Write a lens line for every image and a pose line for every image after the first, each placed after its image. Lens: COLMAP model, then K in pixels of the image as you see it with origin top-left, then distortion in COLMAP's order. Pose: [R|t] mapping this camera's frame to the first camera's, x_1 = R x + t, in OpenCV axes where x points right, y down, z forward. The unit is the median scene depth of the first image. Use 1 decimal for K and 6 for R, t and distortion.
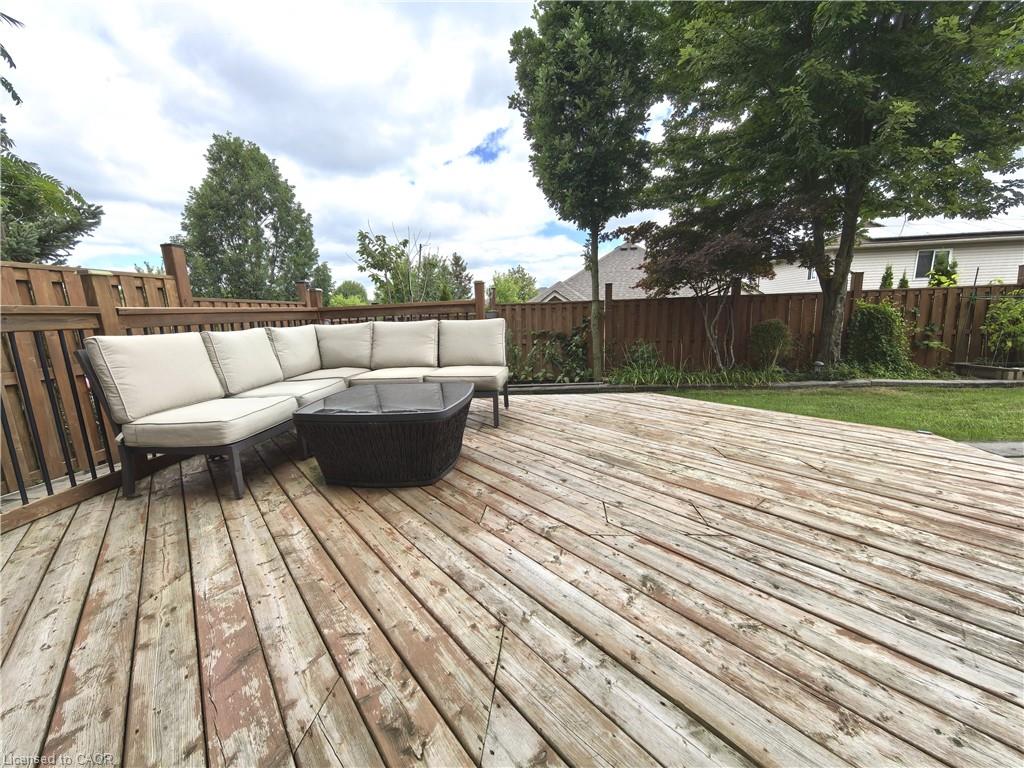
lens RADIAL K [[400.3, 0, 515.6], [0, 400.3, 388.2], [0, 0, 1]] dist [0.002851, -0.000579]
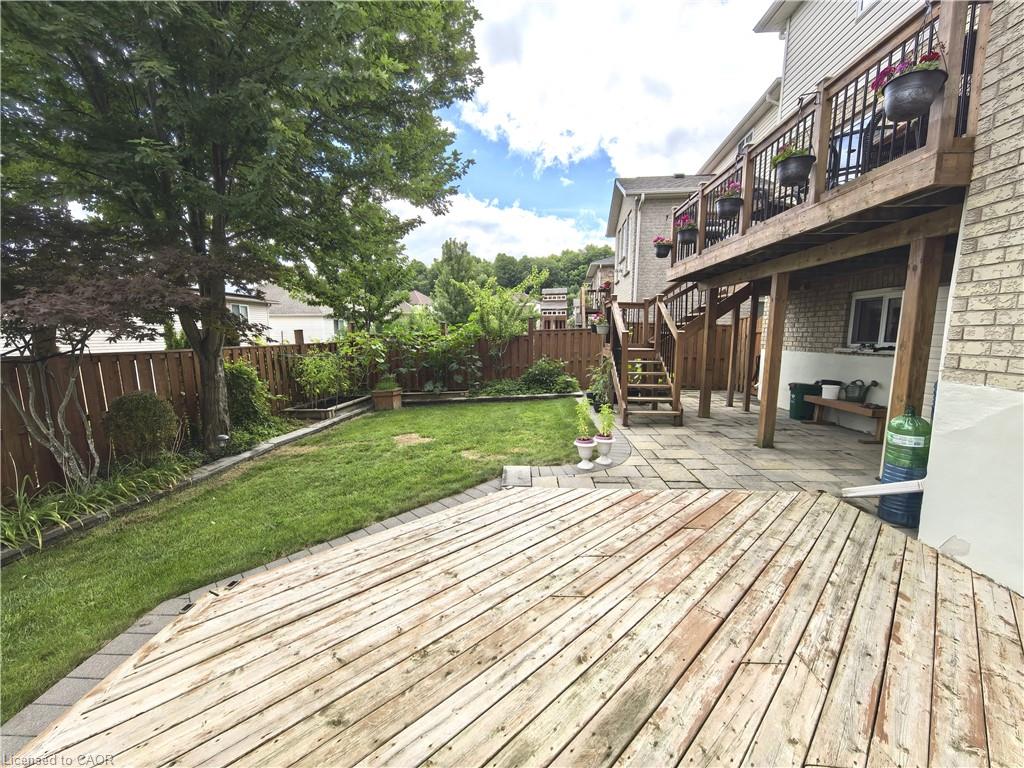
lens RADIAL K [[400.3, 0, 513.0], [0, 400.3, 387.5], [0, 0, 1]] dist [0.002851, -0.000579]
pose [[-0.047299, -0.099386, 0.993924, -0.323953], [0.179564, 0.977982, 0.106337, -0.437583], [-0.982609, 0.183503, -0.028412, 1.207689]]
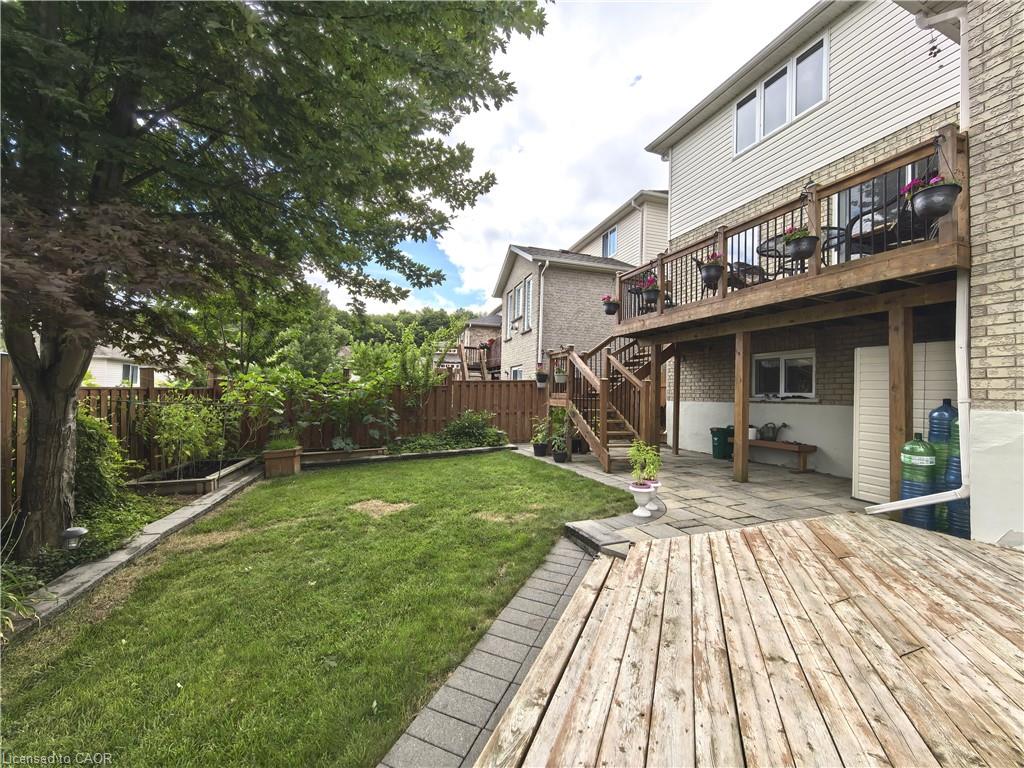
lens RADIAL K [[400.3, 0, 509.9], [0, 400.3, 389.6], [0, 0, 1]] dist [0.002851, -0.000579]
pose [[-0.442421, 0.038540, 0.895979, 0.183901], [0.156202, 0.987116, 0.034670, -0.511041], [-0.883099, 0.155293, -0.442741, 2.162979]]
